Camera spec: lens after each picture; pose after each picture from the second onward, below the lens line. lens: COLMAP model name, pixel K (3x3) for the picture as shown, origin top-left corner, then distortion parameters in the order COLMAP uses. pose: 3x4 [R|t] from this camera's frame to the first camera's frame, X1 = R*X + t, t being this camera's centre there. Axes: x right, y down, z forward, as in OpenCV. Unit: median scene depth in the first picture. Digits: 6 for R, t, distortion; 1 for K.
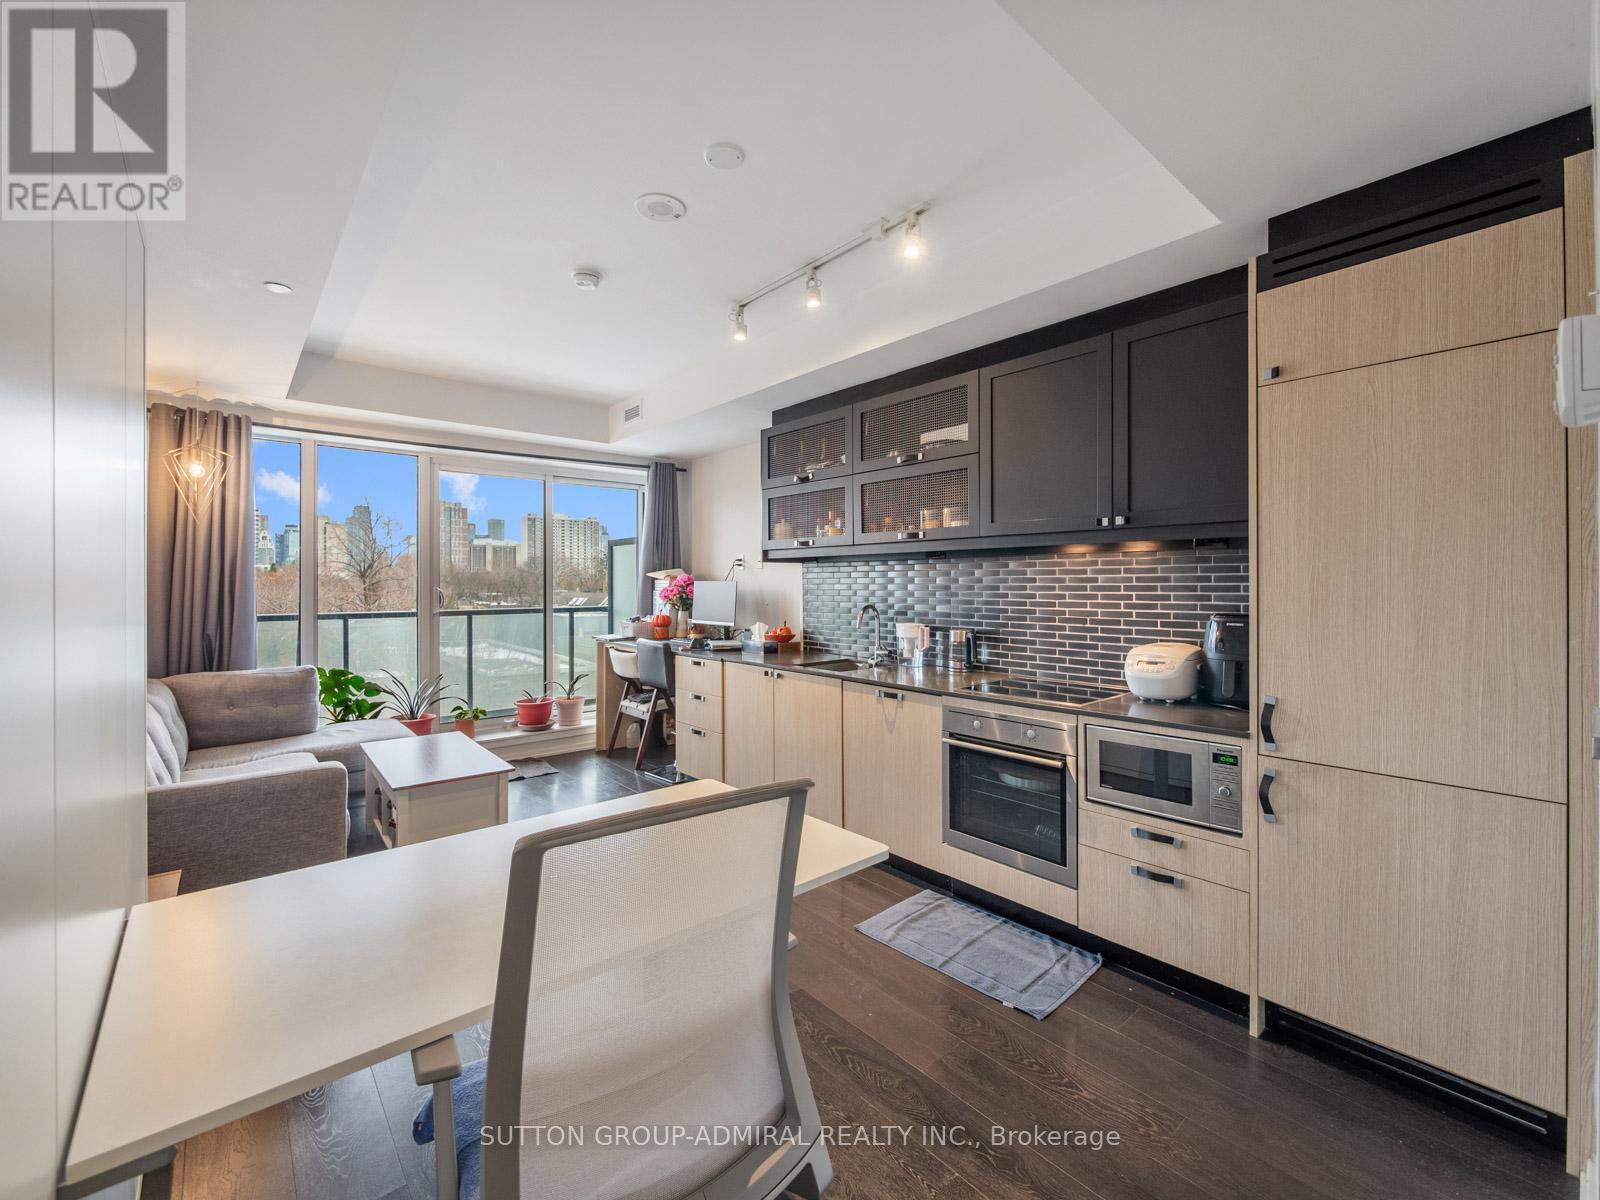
lens RADIAL K [[677.9, 0, 799.0], [0, 677.9, 584.7], [0, 0, 1]] dist [-0.006145, 0.000886]
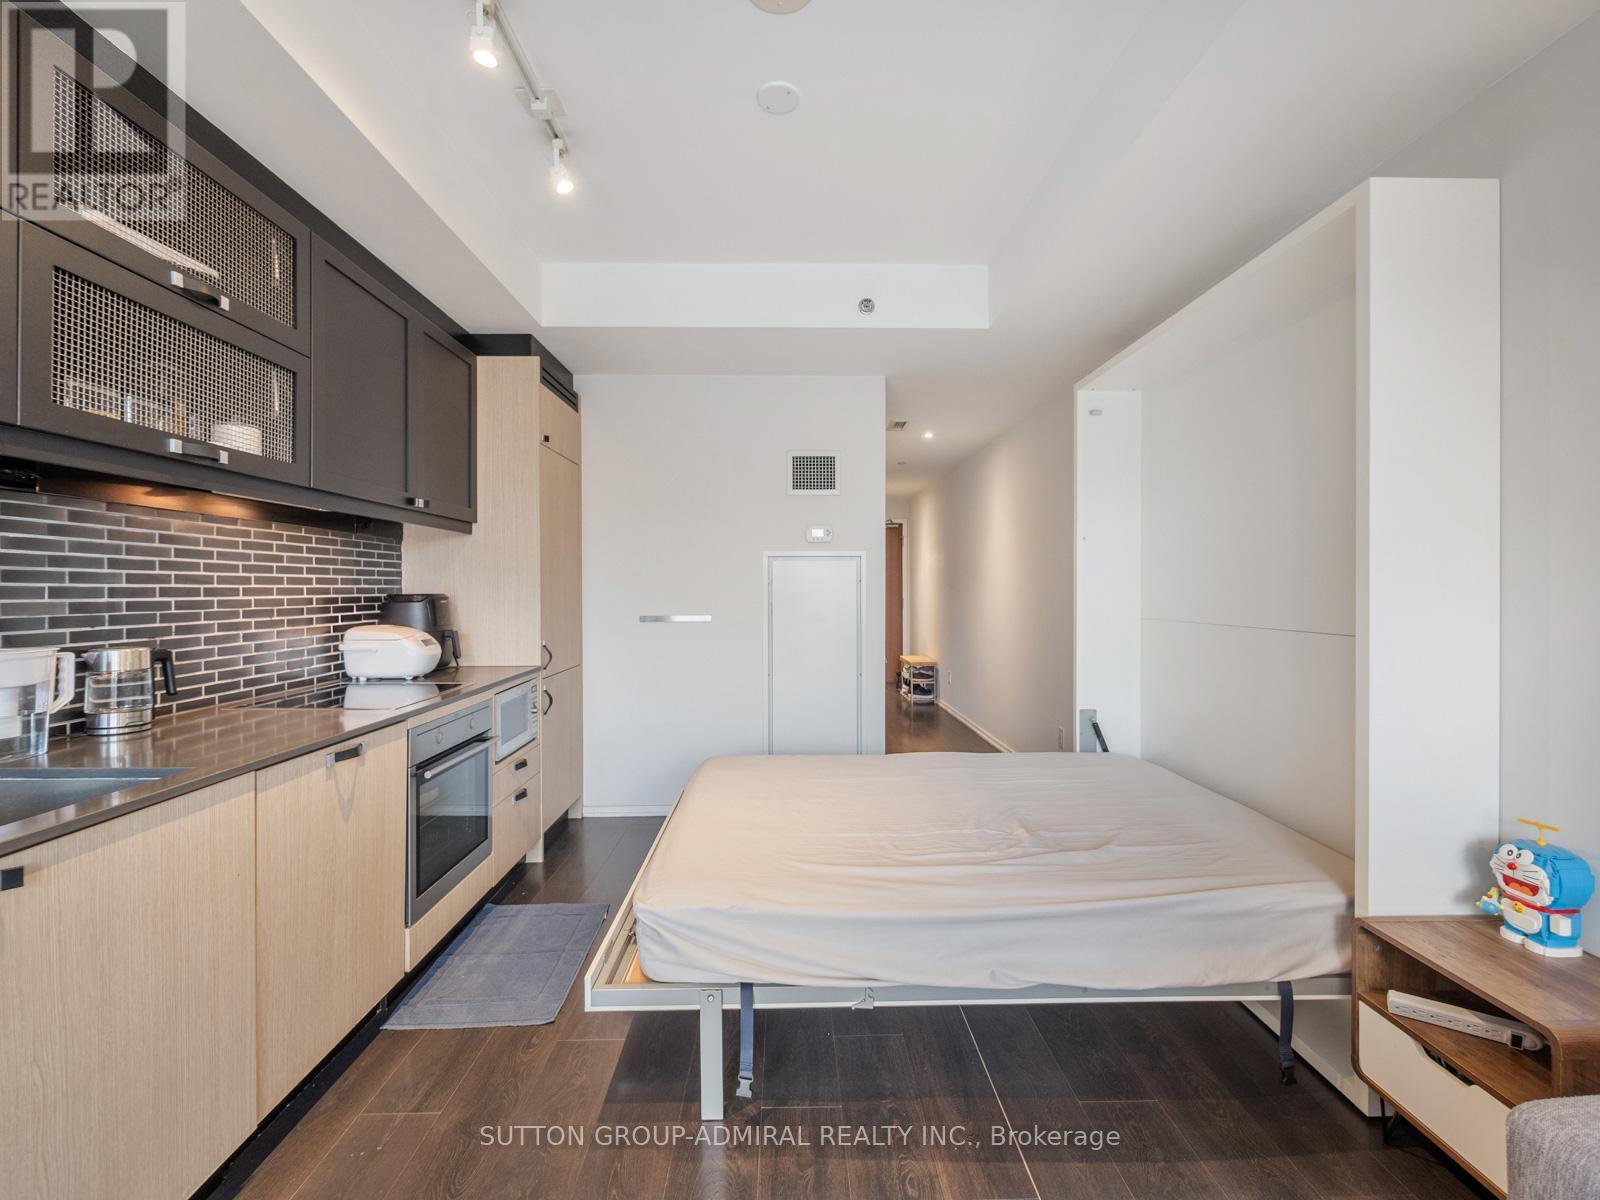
lens RADIAL K [[703.7, 0, 796.5], [0, 703.7, 593.4], [0, 0, 1]] dist [-0.004495, 0.000854]
pose [[-0.770509, -0.000733, 0.637429, -0.473144], [0.005154, 0.999959, 0.007381, 0.026204], [-0.637408, 0.008972, -0.770474, 1.099028]]
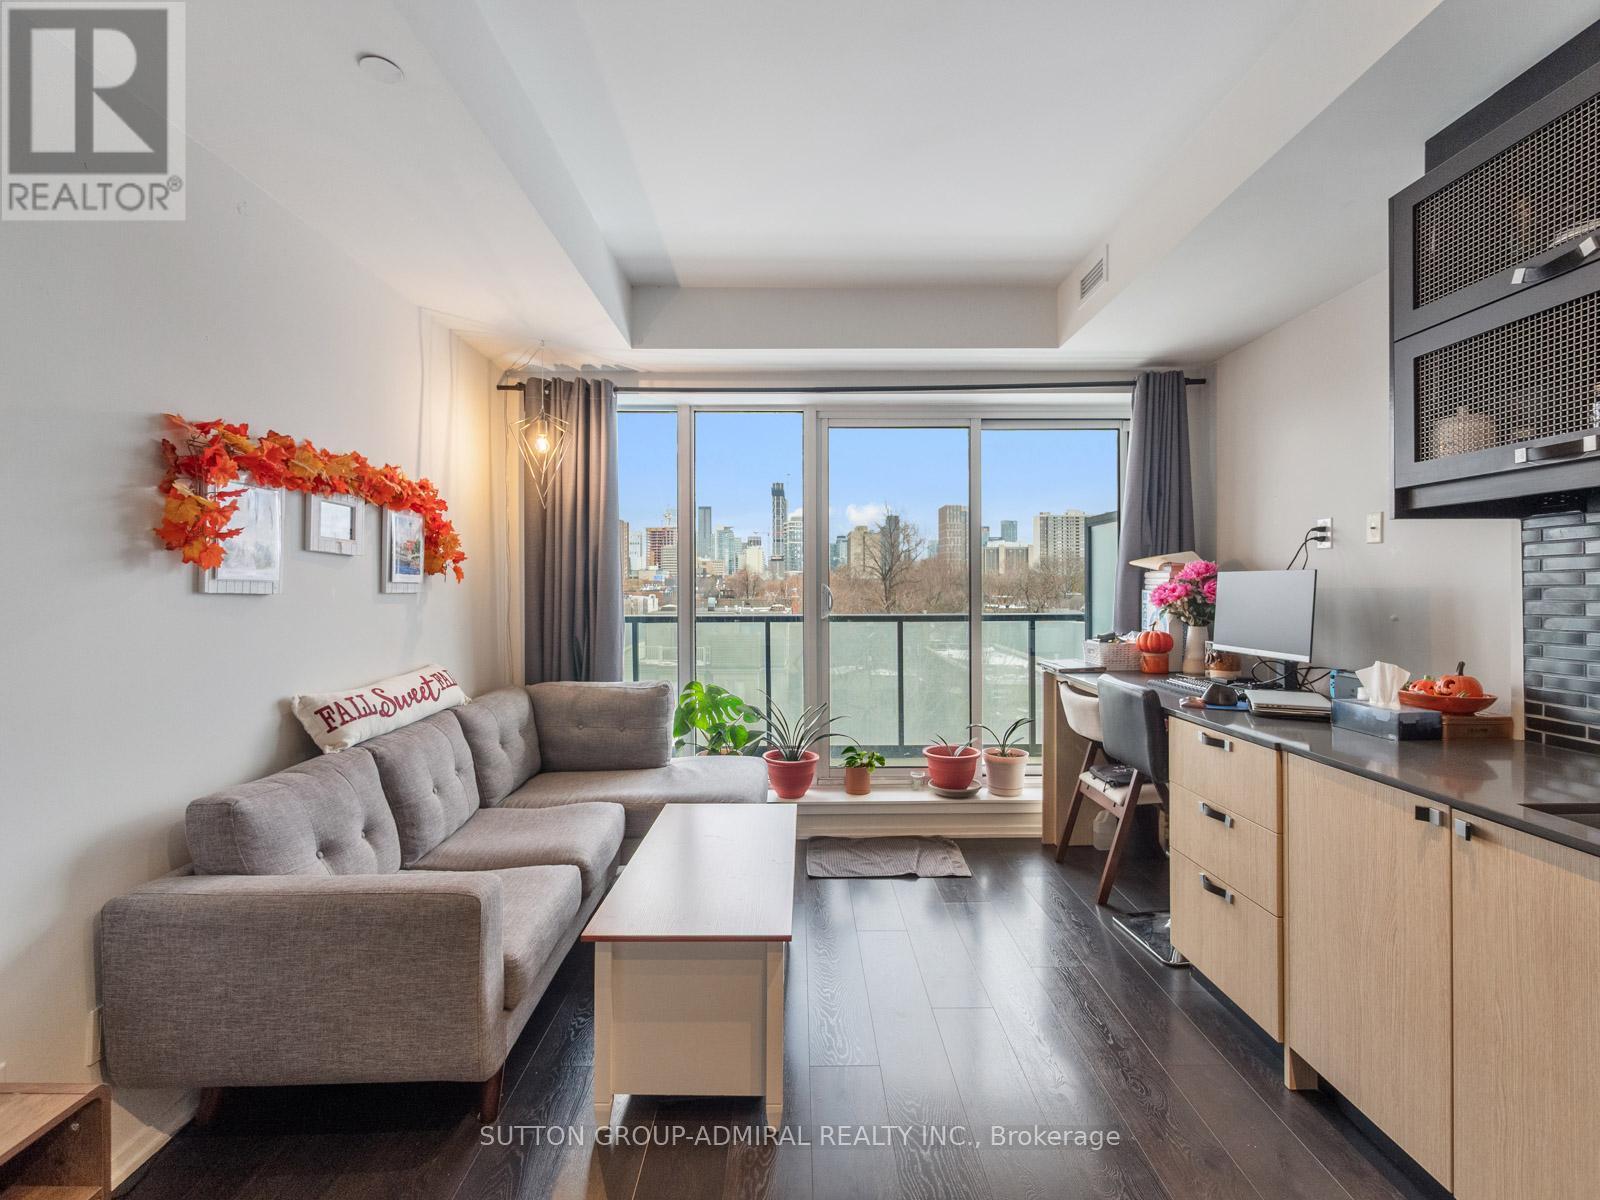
lens RADIAL K [[725.5, 0, 805.3], [0, 725.5, 587.9], [0, 0, 1]] dist [0.000545, -0.000035]
pose [[0.768462, 0.000192, -0.639895, -0.058698], [0.000406, 1.000000, 0.000787, 0.010675], [0.639895, -0.000864, 0.768462, 0.541759]]
